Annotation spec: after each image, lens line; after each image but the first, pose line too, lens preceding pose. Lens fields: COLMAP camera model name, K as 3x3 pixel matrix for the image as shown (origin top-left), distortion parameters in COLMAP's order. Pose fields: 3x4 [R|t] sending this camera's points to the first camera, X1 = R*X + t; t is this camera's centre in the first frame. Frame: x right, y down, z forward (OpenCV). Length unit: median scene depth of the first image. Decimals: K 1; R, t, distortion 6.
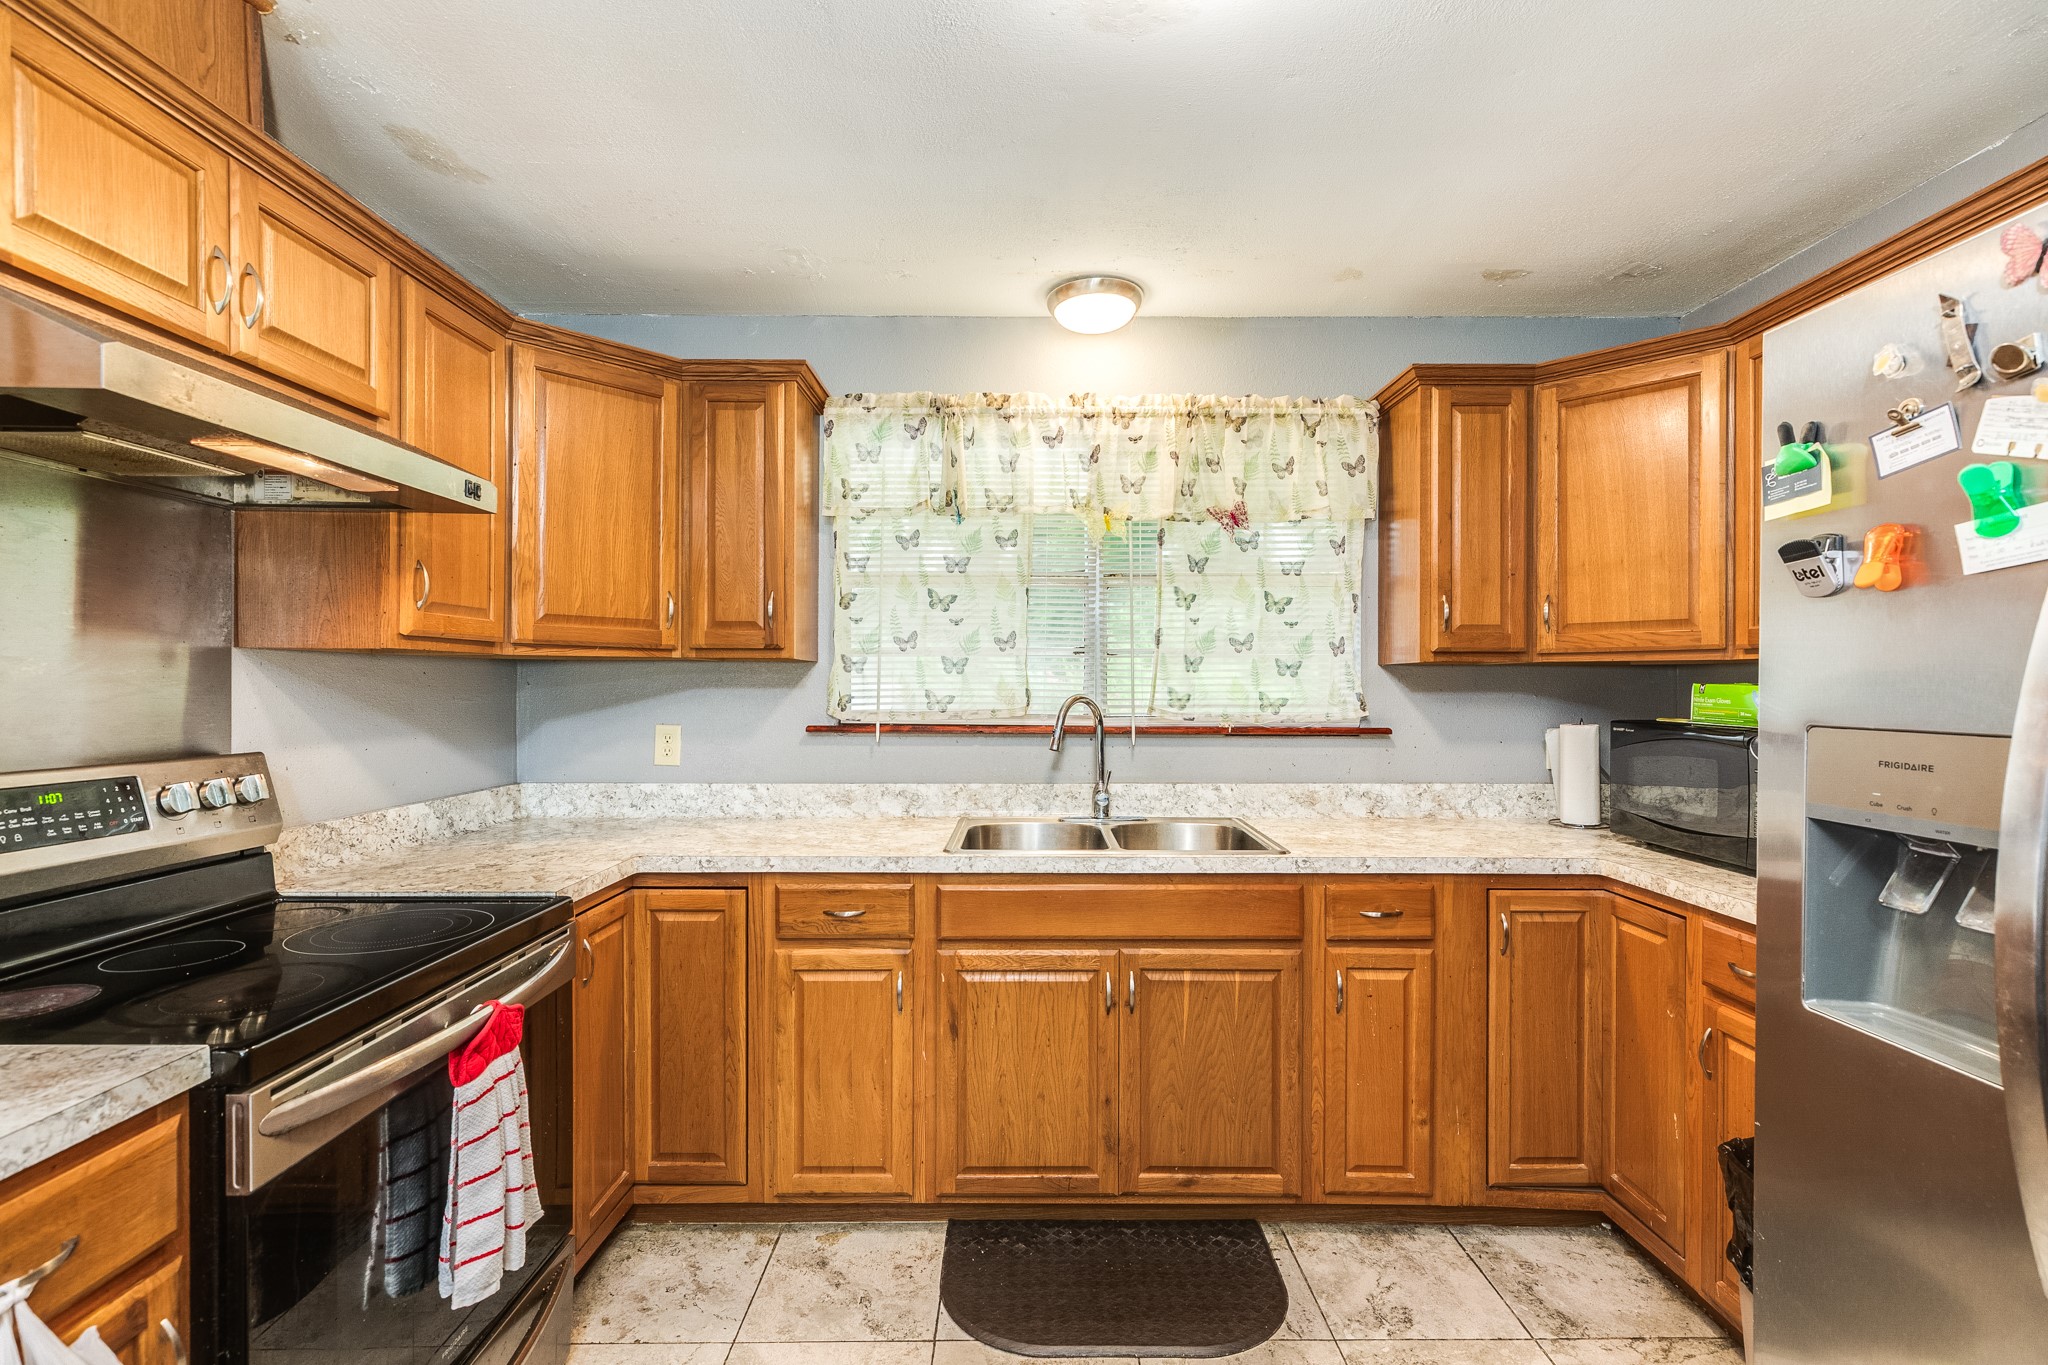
lens RADIAL K [[911.3, 0, 1023.4], [0, 911.3, 688.0], [0, 0, 1]] dist [0.007189, -0.000040]
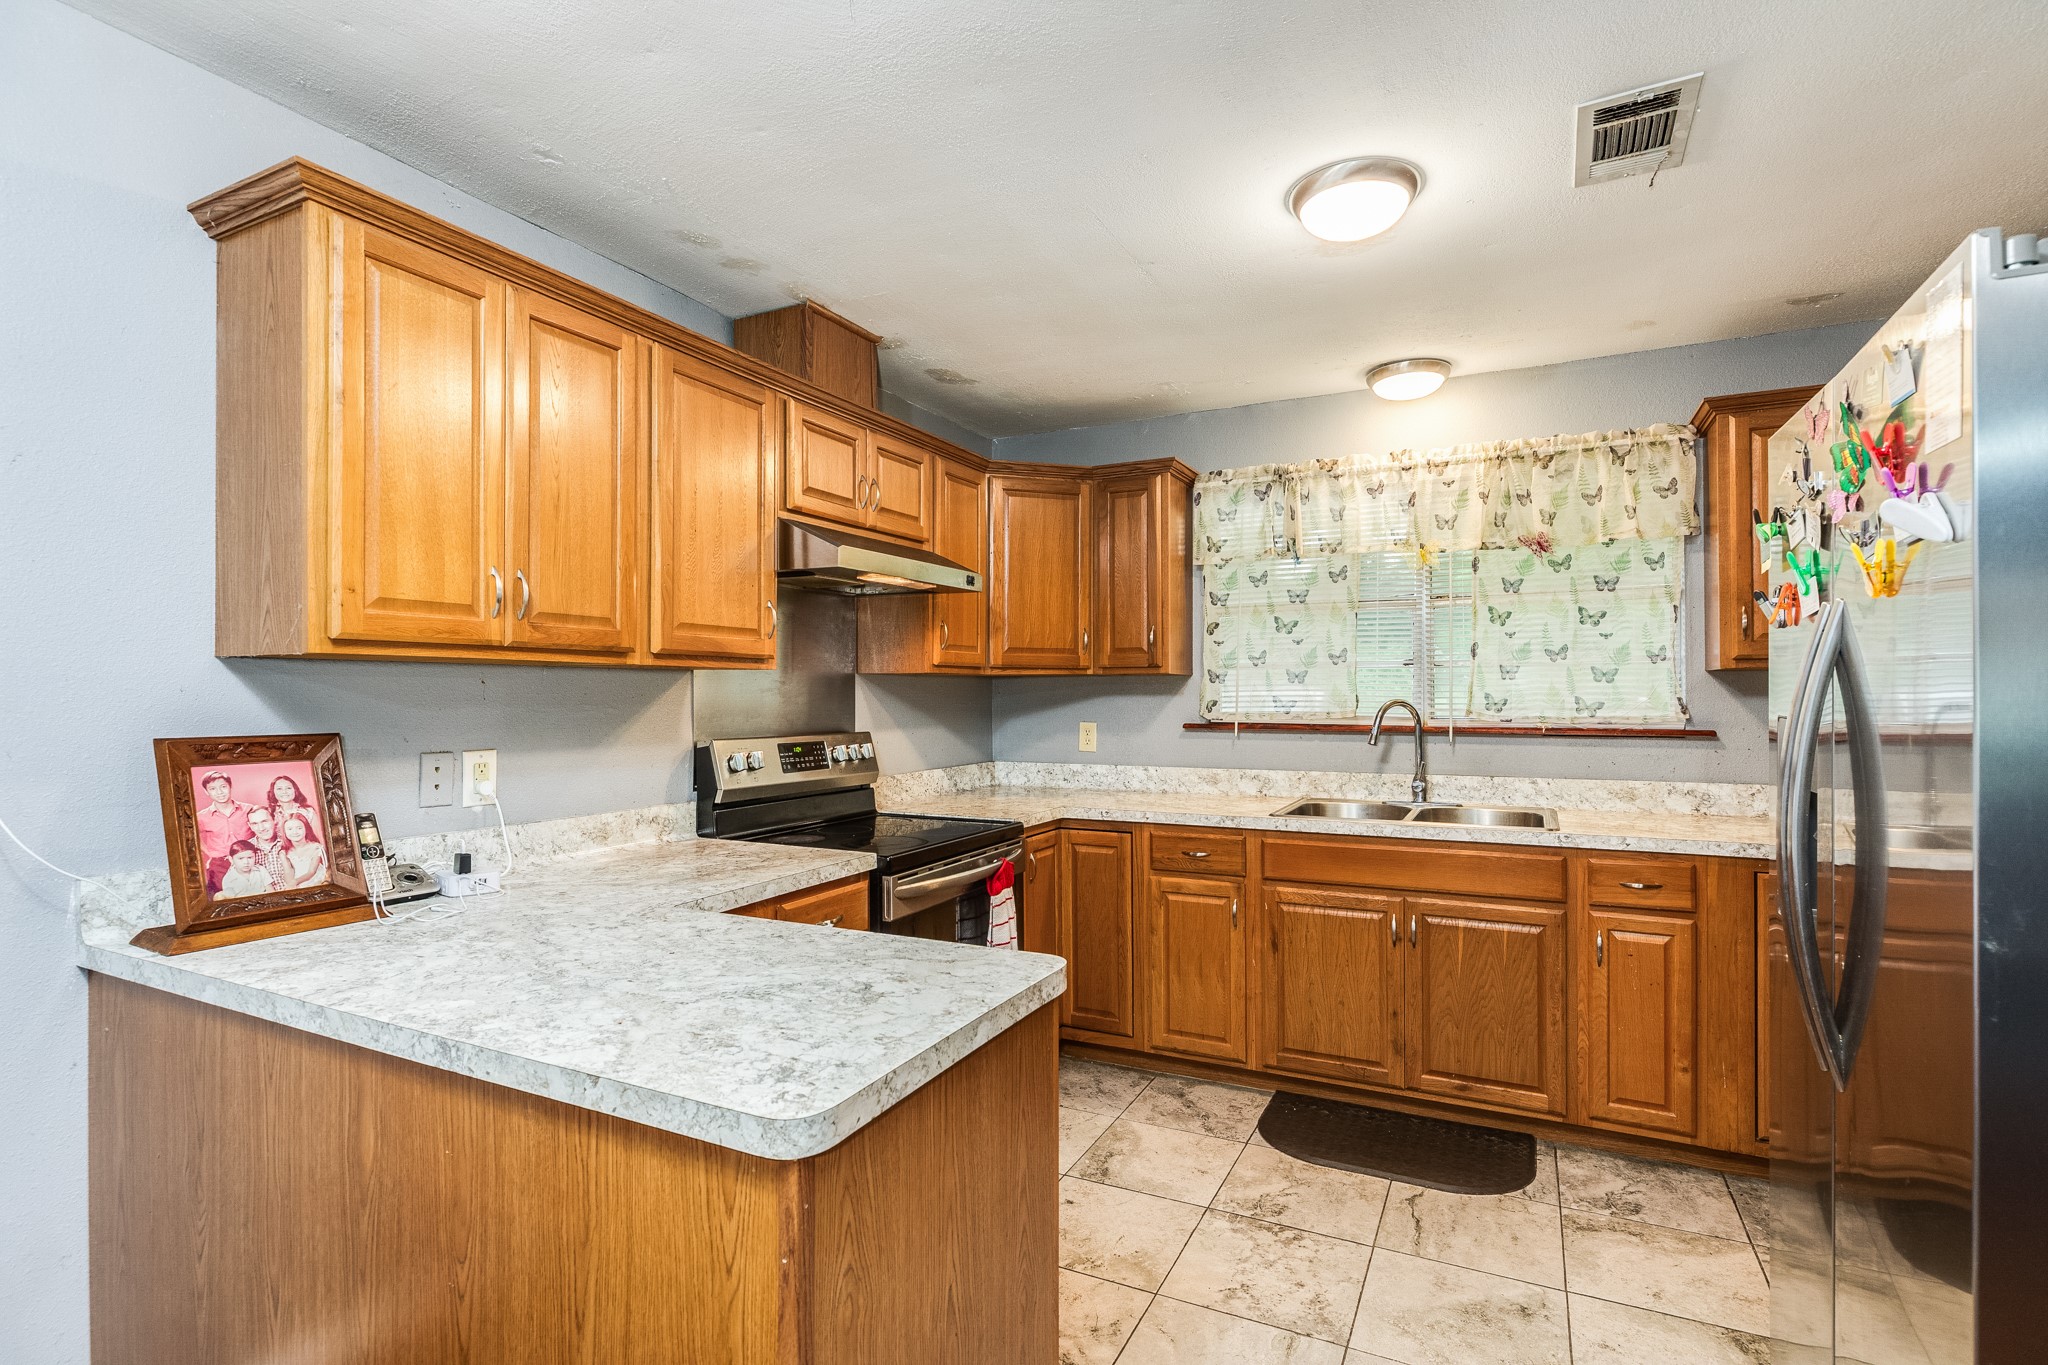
lens RADIAL K [[985.7, 0, 1026.8], [0, 985.7, 690.3], [0, 0, 1]] dist [-0.005937, -0.000285]
pose [[0.891440, -0.006964, -0.453085, 0.260068], [0.004009, 0.999964, -0.007483, 0.003531], [0.453121, 0.004855, 0.891436, -0.474982]]
